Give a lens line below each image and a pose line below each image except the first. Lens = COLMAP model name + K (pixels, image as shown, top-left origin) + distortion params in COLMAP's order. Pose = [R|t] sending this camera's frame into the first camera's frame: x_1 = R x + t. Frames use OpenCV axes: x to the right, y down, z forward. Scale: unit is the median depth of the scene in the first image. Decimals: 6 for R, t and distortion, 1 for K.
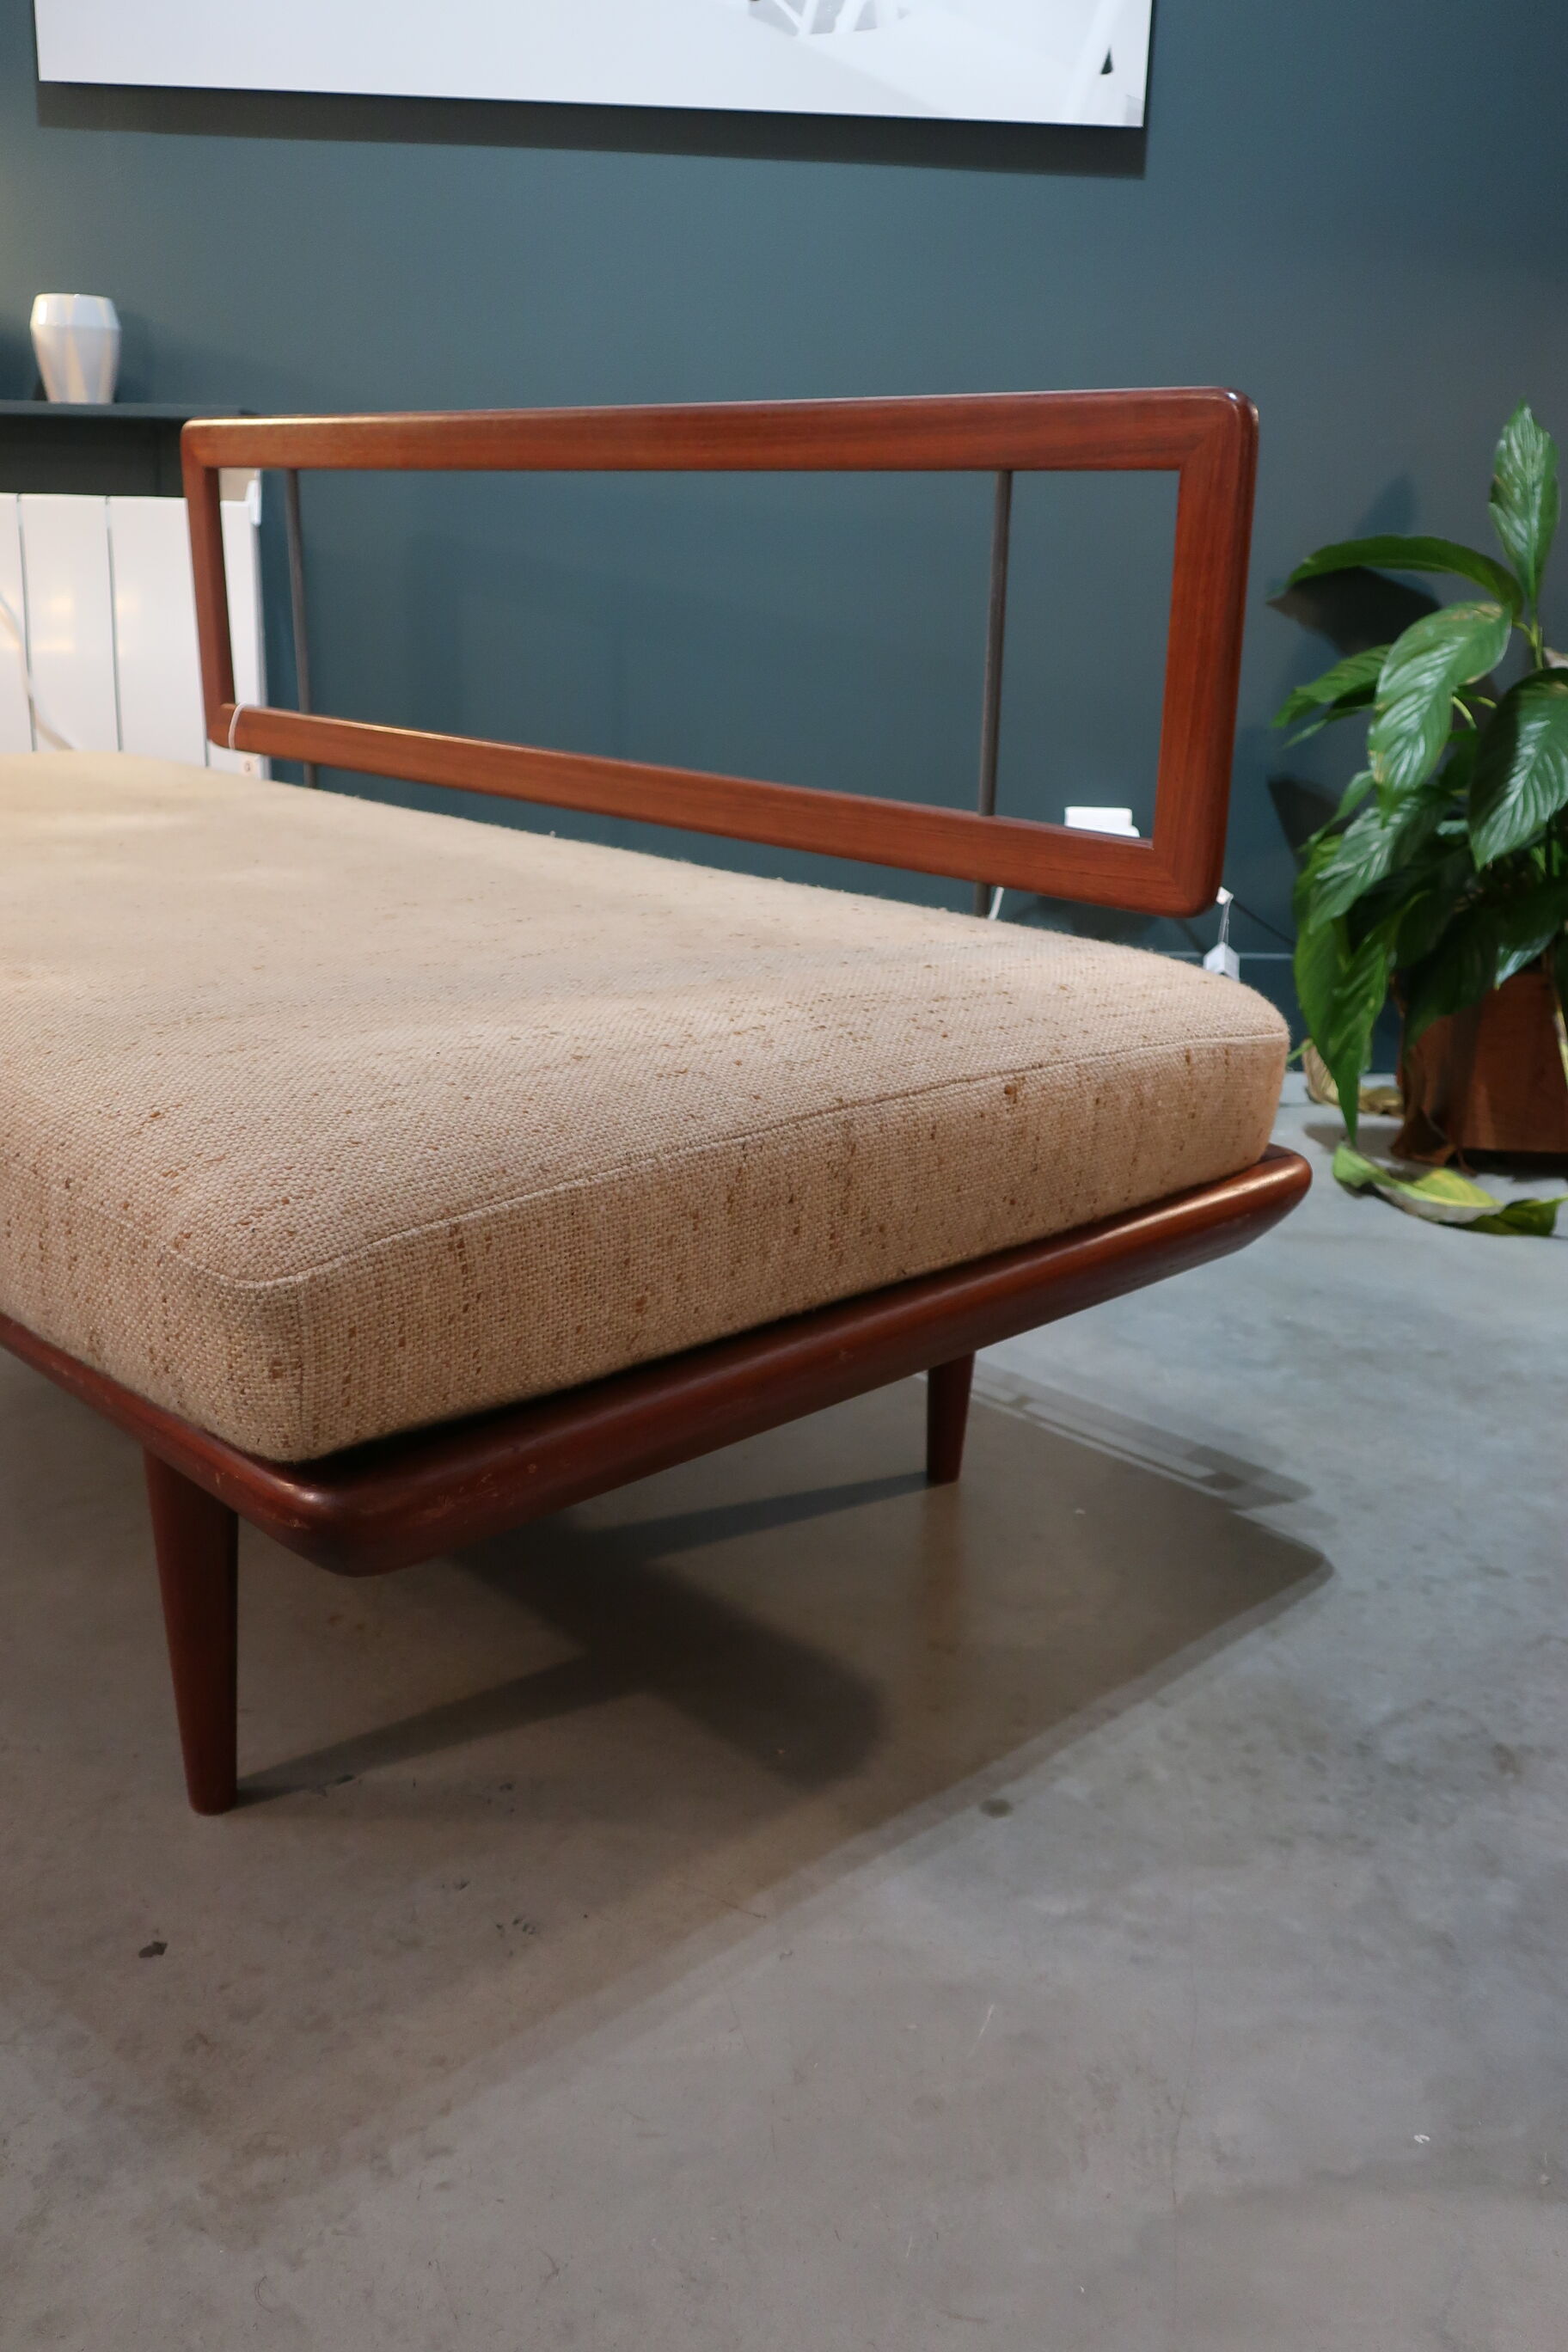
lens RADIAL K [[2146.1, 0, 780.1], [0, 2146.1, 1162.7], [0, 0, 1]] dist [0.017782, -0.011987]
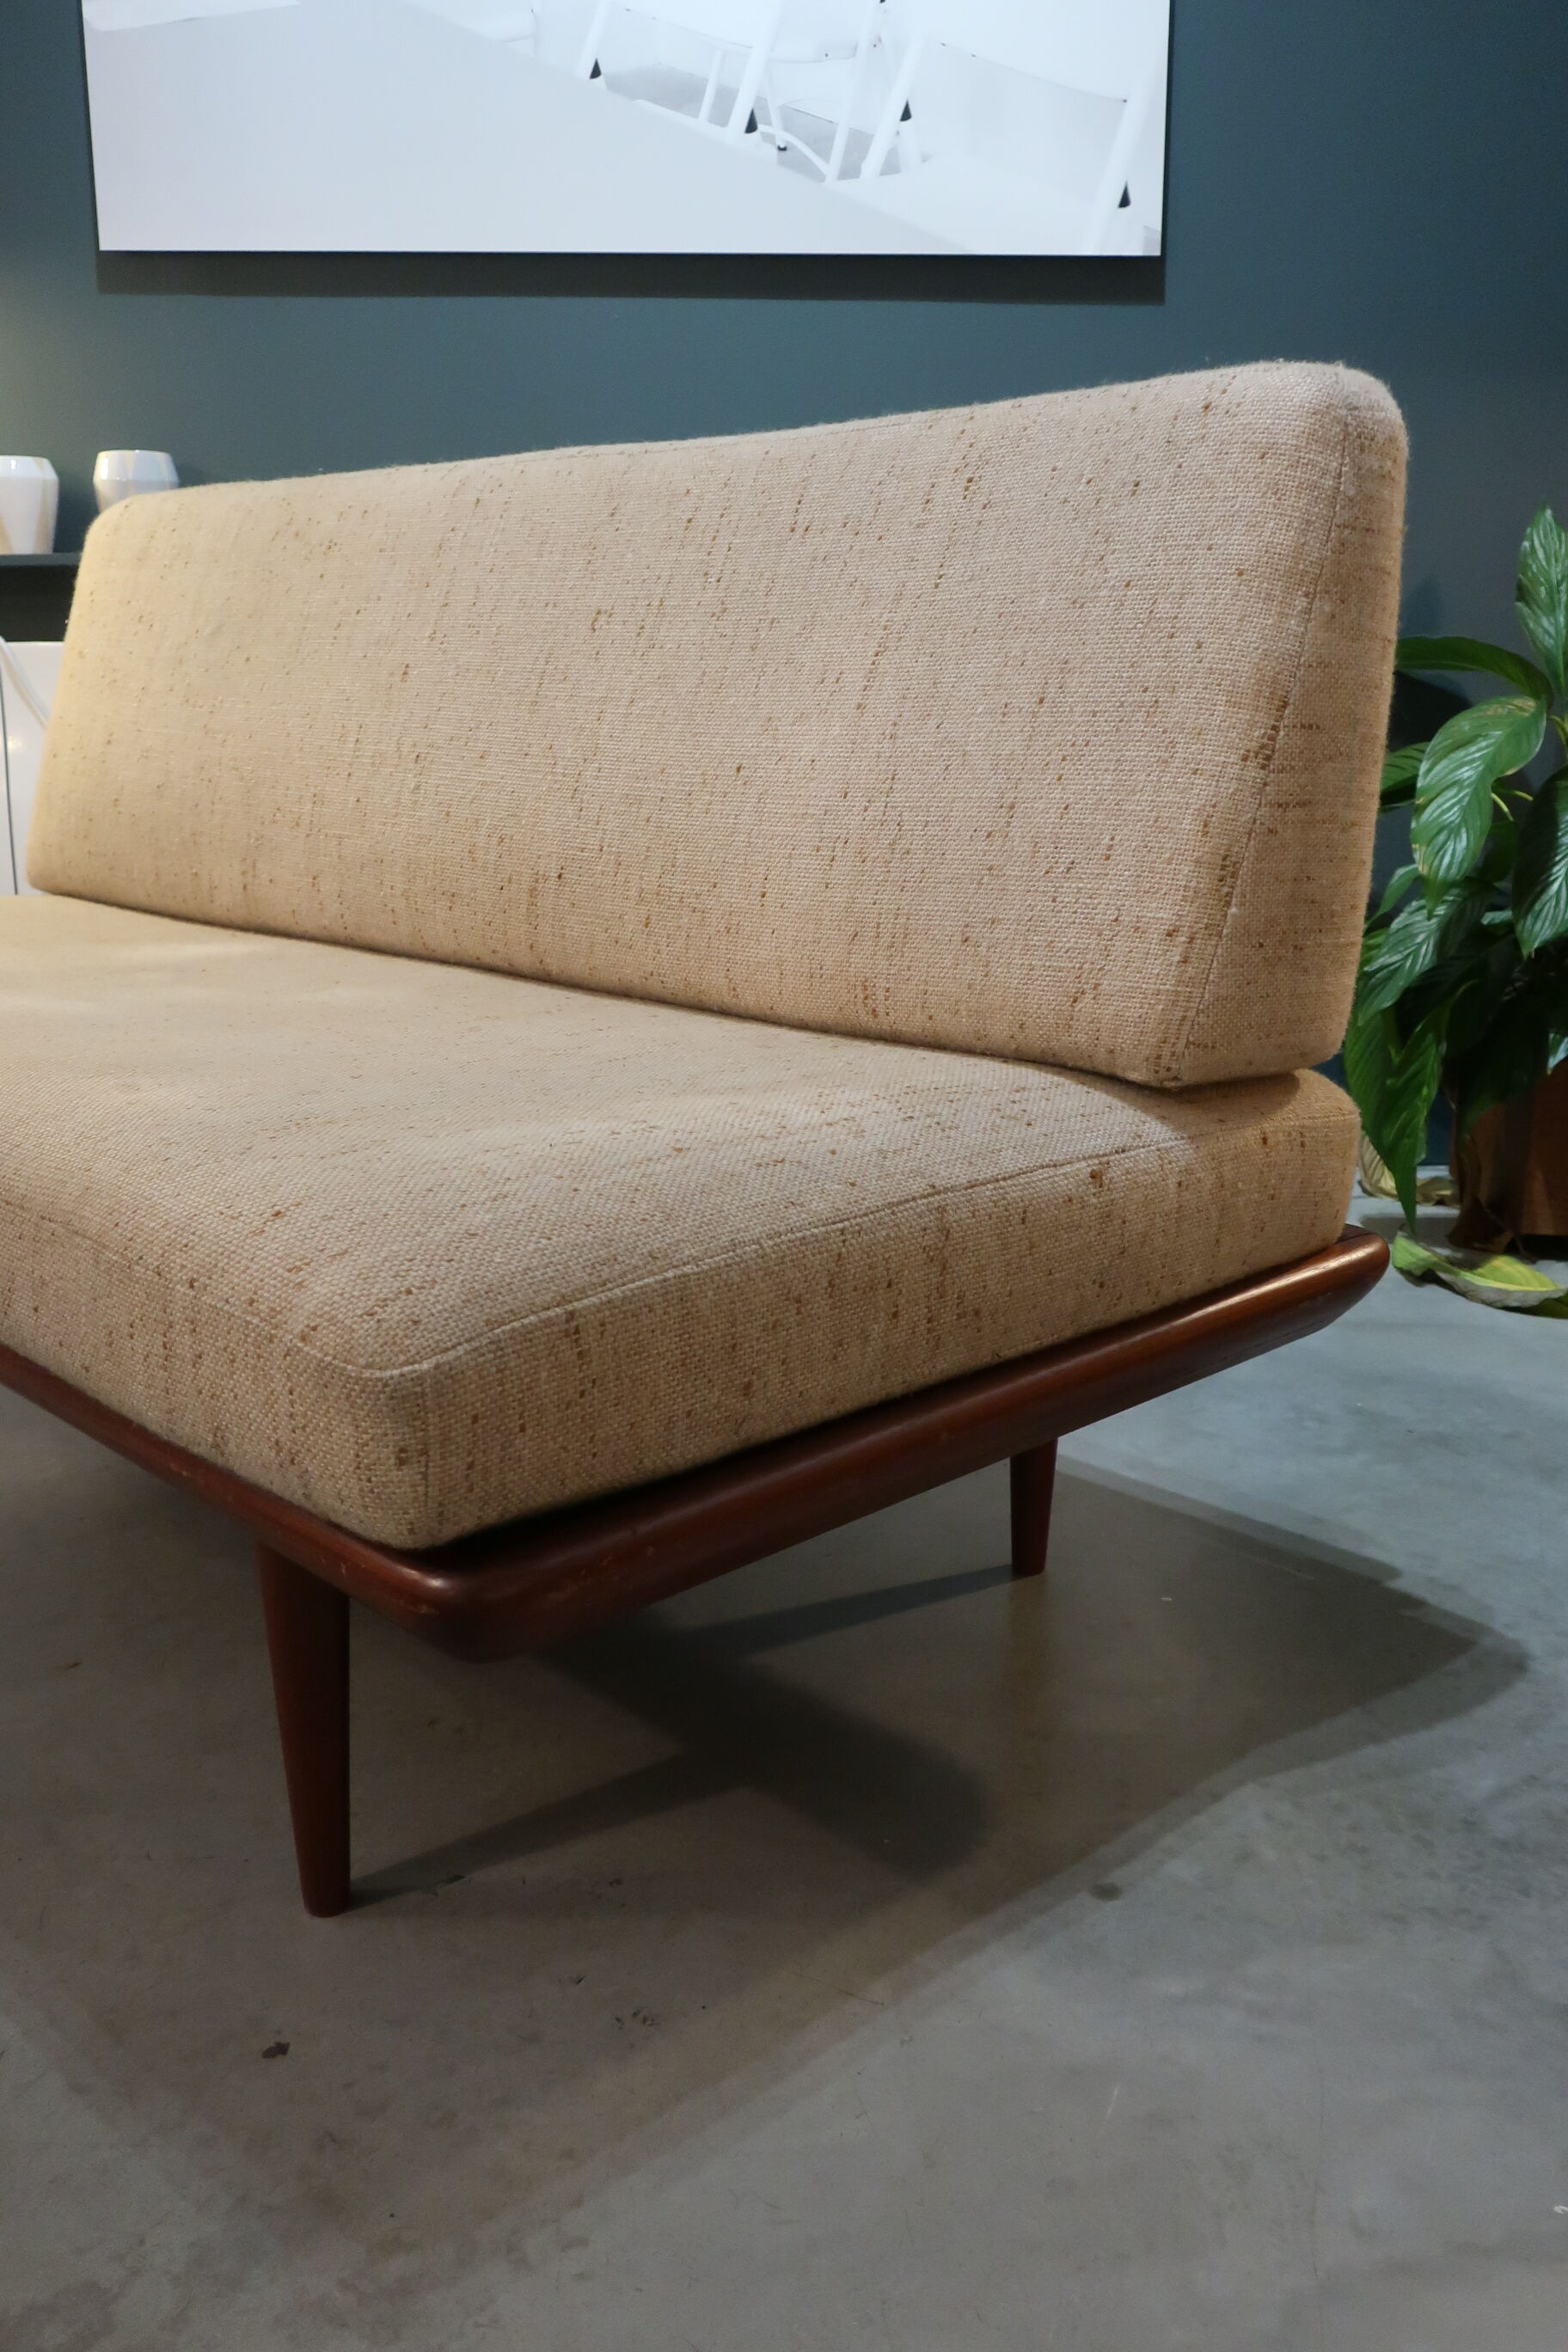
lens RADIAL K [[2146.1, 0, 779.0], [0, 2146.1, 1164.1], [0, 0, 1]] dist [0.017782, -0.011987]
pose [[0.999435, -0.030198, -0.014739, -0.014814], [0.029314, 0.997952, -0.056852, 0.008441], [0.016425, 0.056388, 0.998274, -0.010875]]
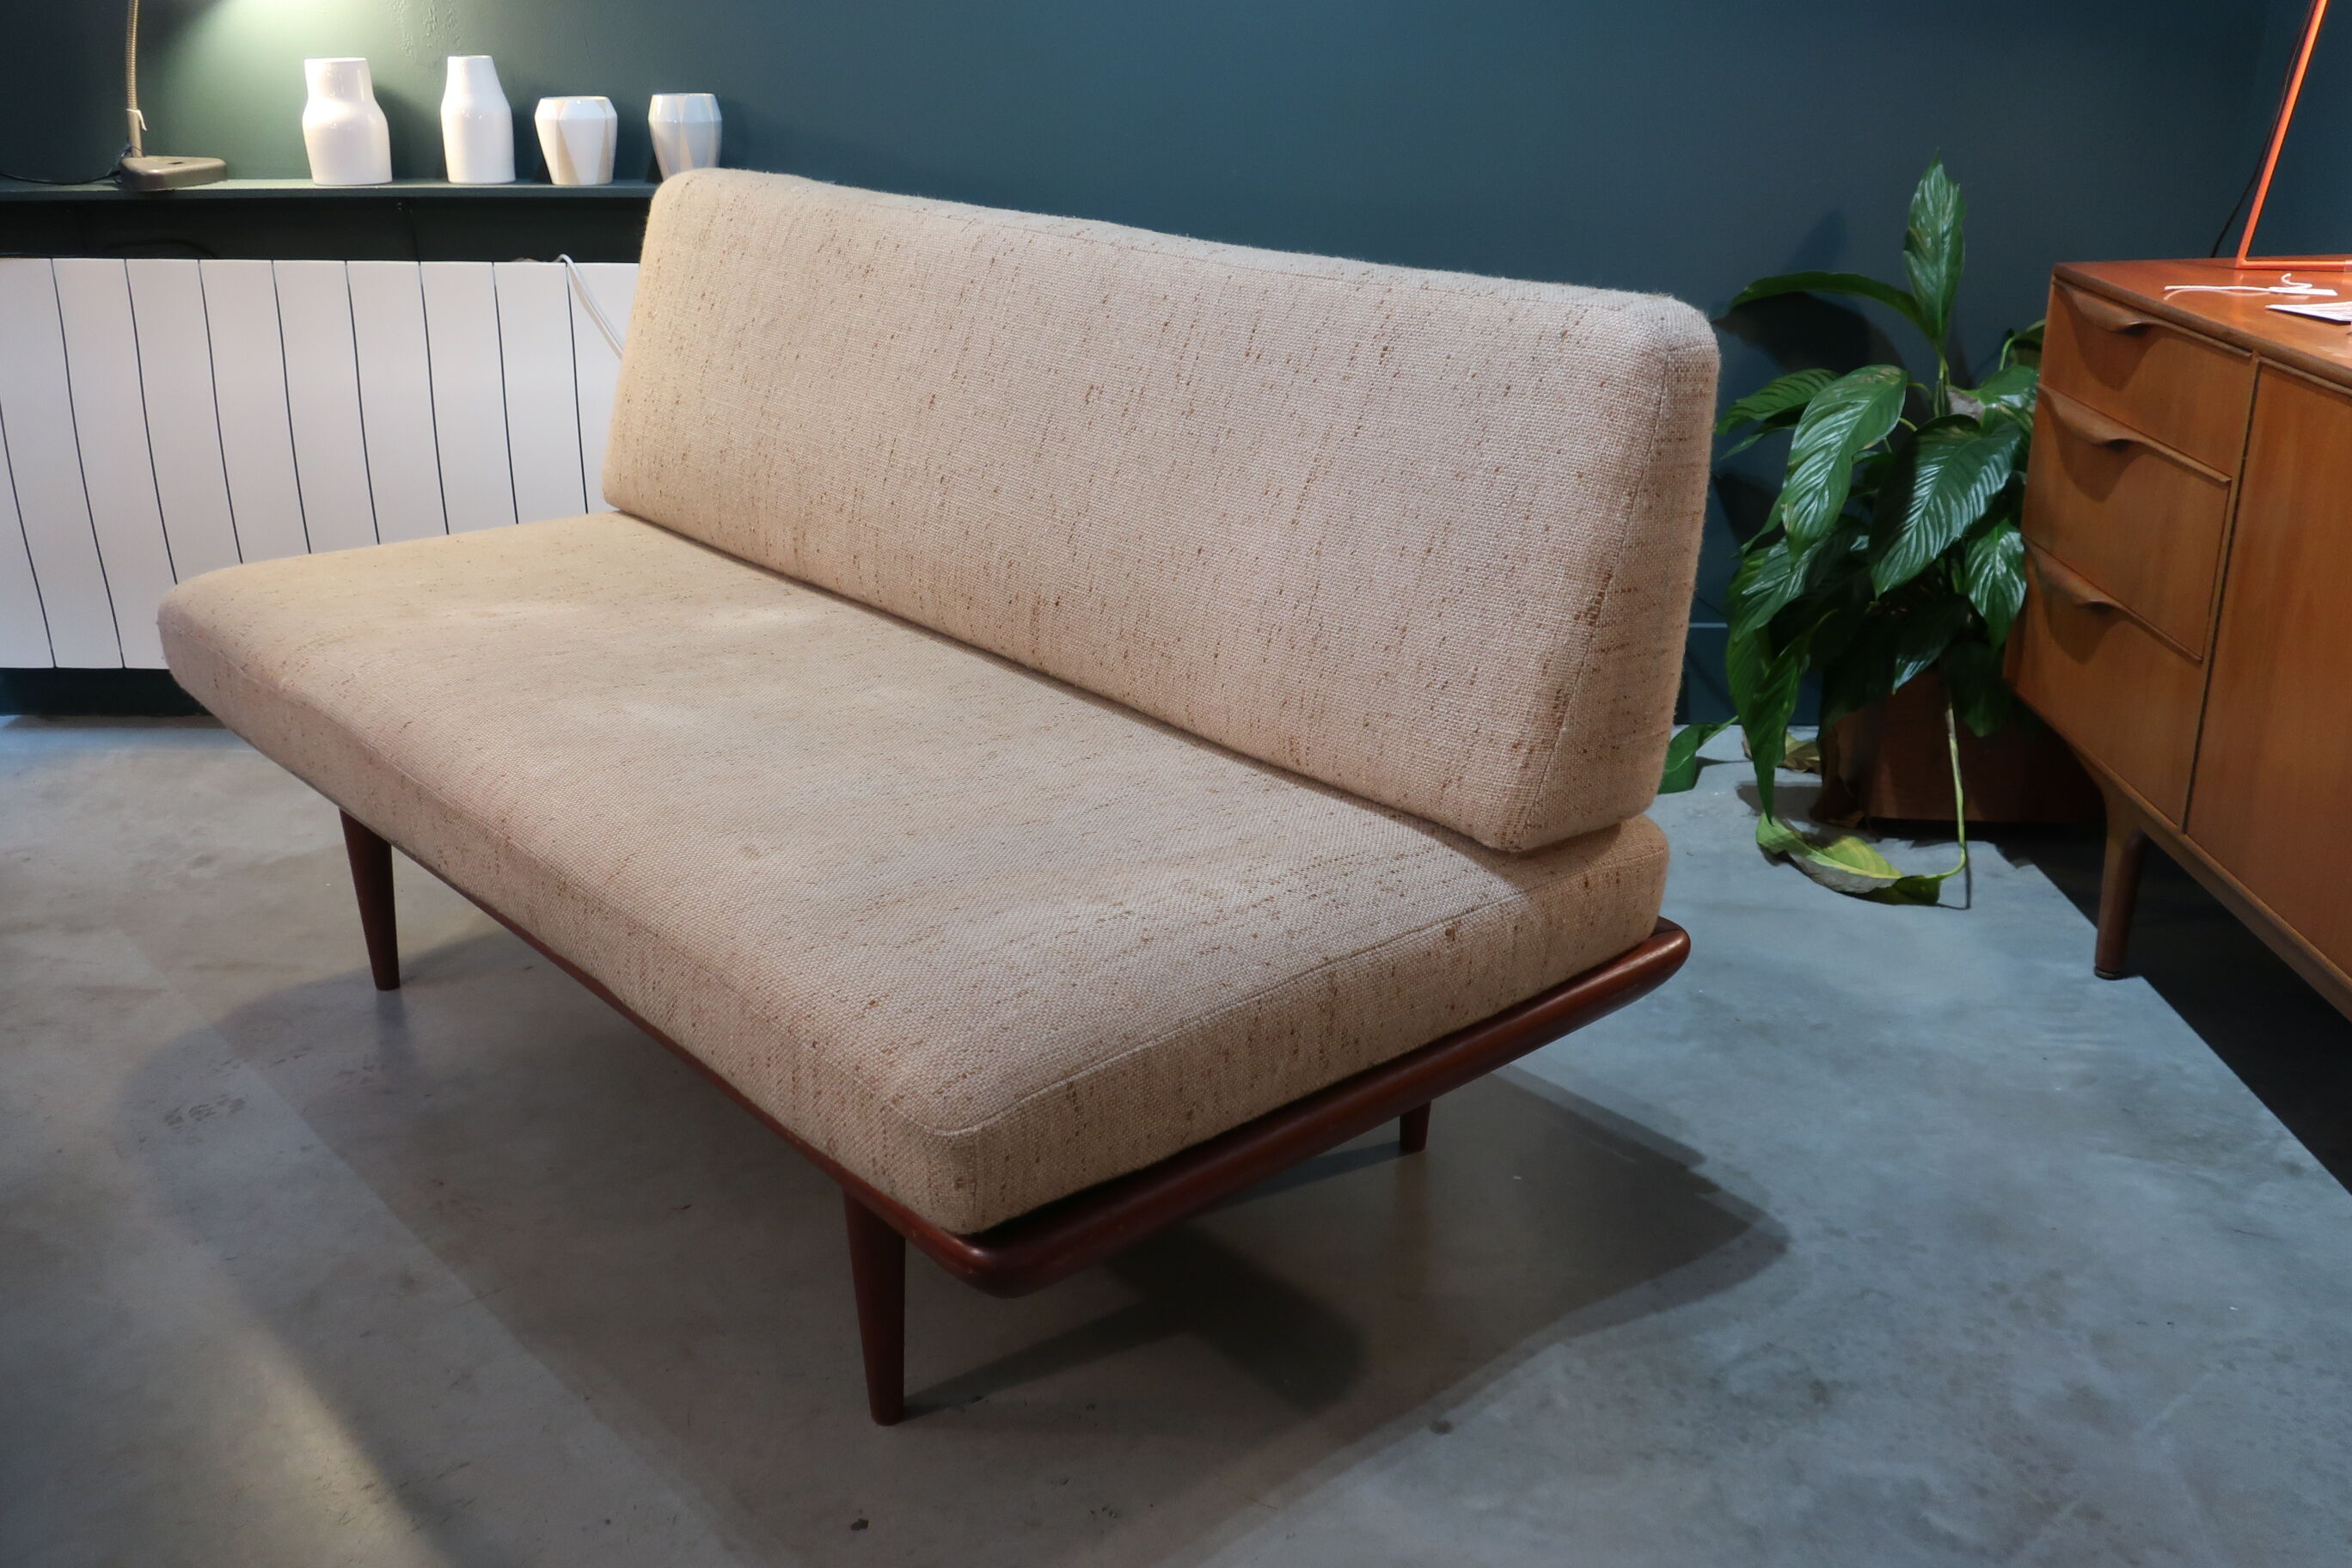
lens RADIAL K [[2146.1, 0, 1162.0], [0, 2146.1, 781.5], [0, 0, 1]] dist [0.017782, -0.011987]
pose [[0.998348, -0.002400, -0.057413, 0.000472], [0.006225, 0.997764, 0.066544, -0.119694], [0.057125, -0.066791, 0.996130, -0.210234]]
